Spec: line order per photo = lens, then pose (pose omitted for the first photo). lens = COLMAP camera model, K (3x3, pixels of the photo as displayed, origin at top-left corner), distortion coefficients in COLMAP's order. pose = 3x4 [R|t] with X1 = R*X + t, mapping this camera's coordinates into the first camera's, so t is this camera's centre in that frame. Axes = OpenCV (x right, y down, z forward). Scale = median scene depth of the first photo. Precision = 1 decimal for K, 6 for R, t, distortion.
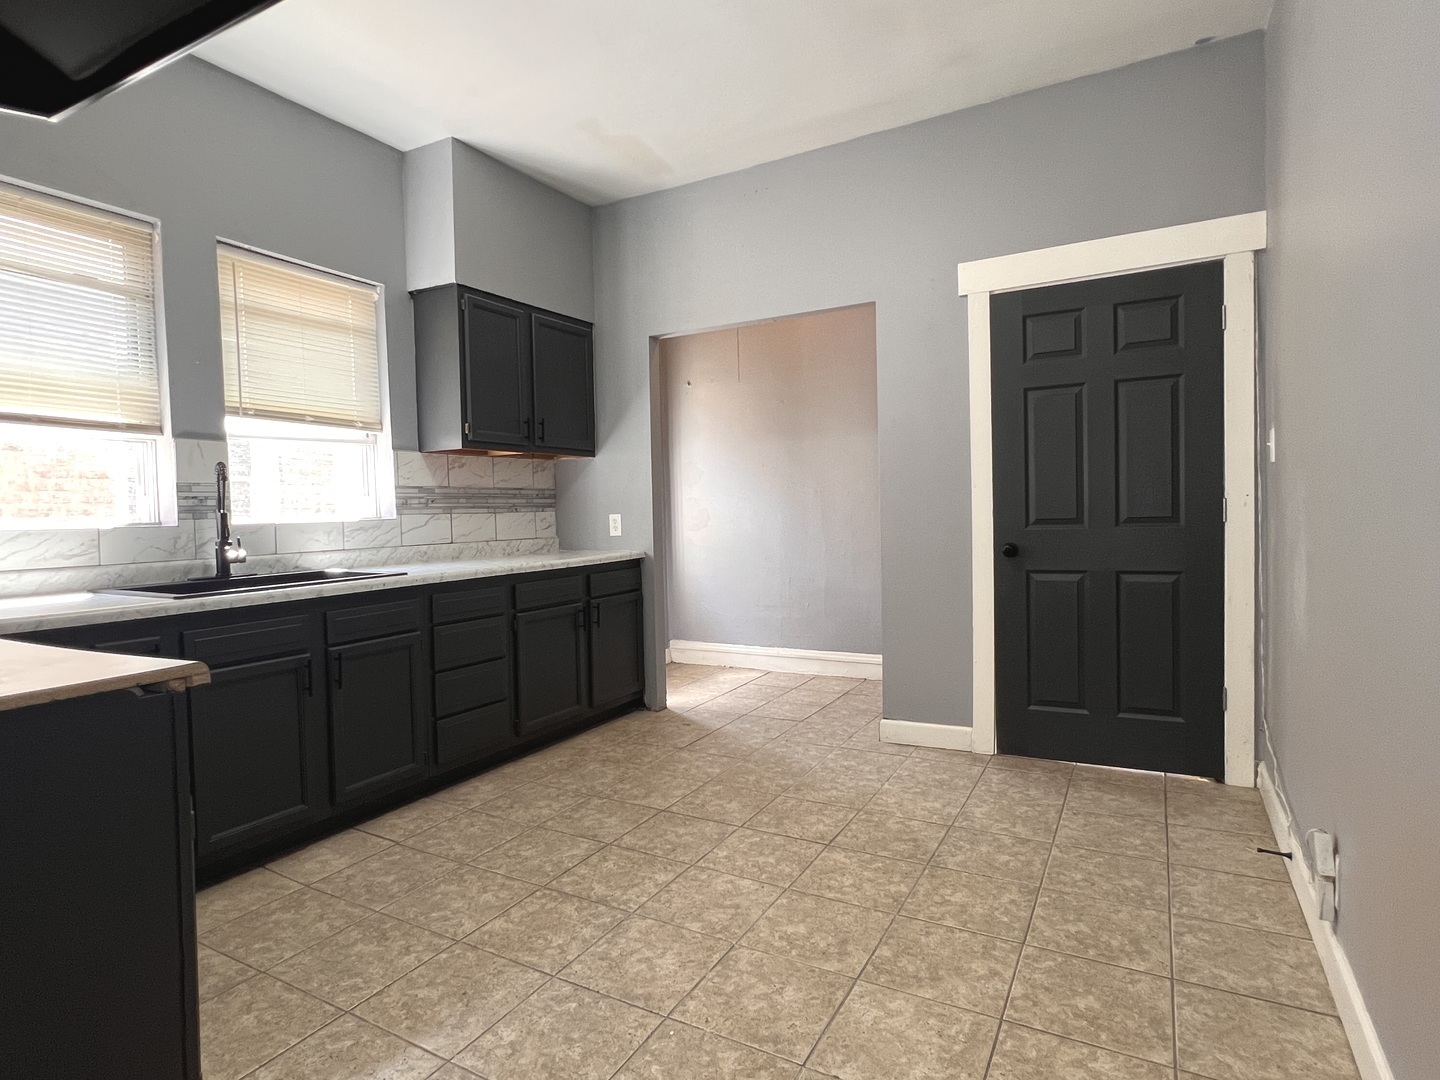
lens RADIAL K [[781.6, 0, 715.3], [0, 781.6, 540.4], [0, 0, 1]] dist [-0.000829, 0.000230]
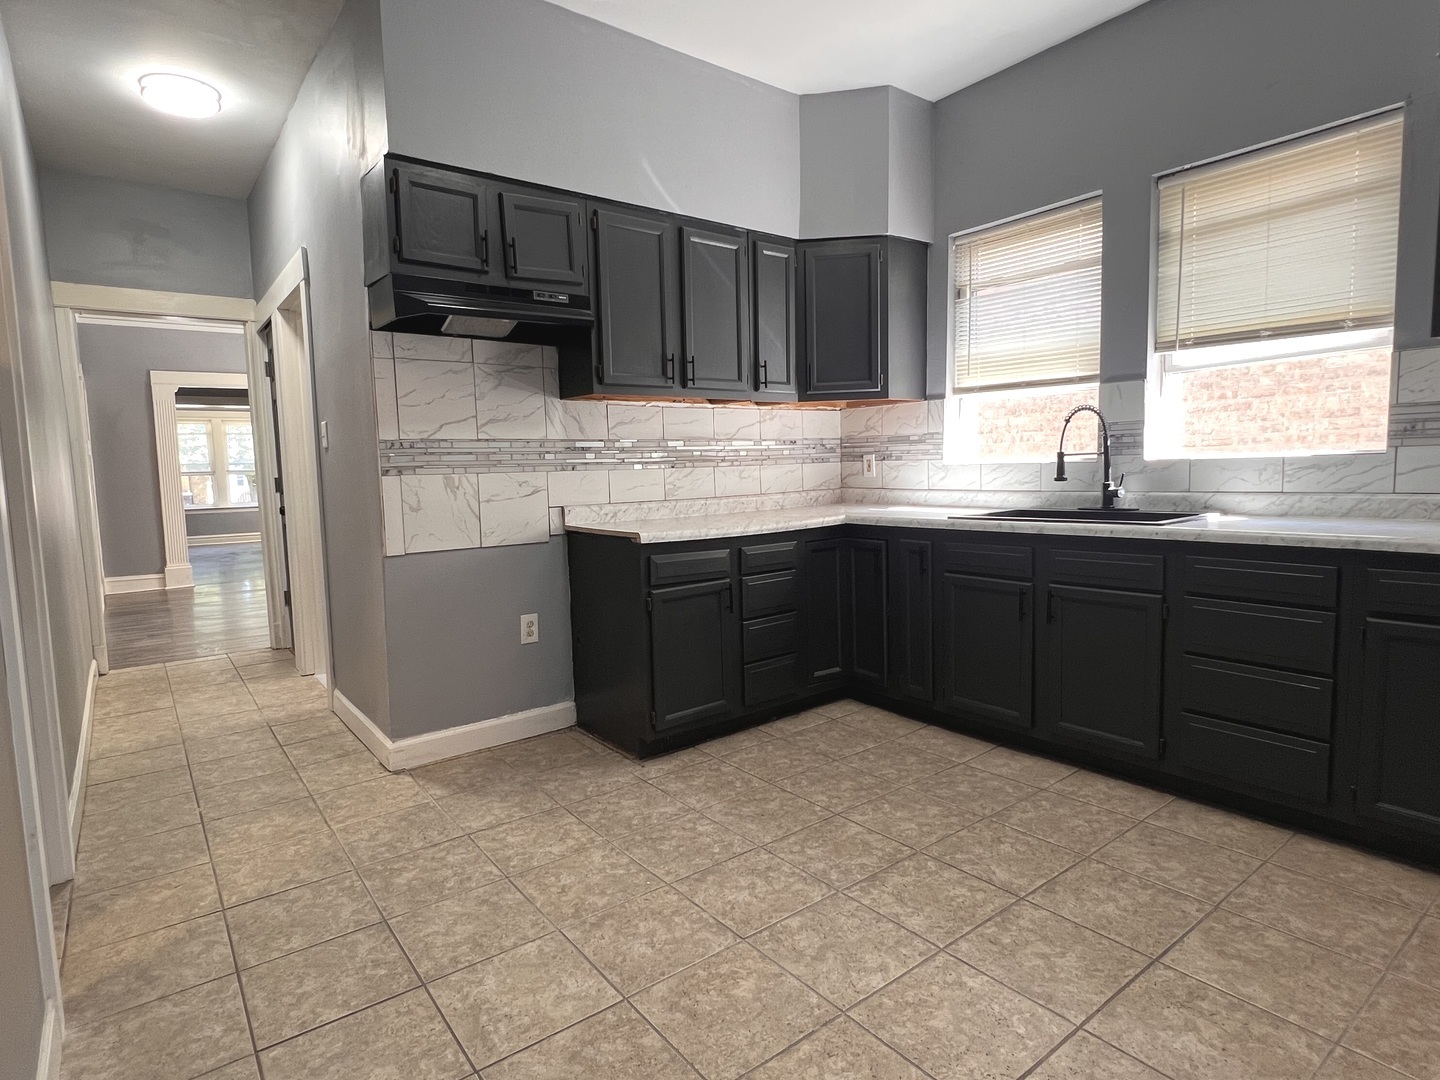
lens RADIAL K [[781.6, 0, 713.3], [0, 781.6, 538.1], [0, 0, 1]] dist [-0.000829, 0.000230]
pose [[-0.401663, 0.117115, -0.908268, 0.641099], [0.001666, 0.991881, 0.127159, -0.057478], [0.915786, 0.049562, -0.398597, 1.018229]]
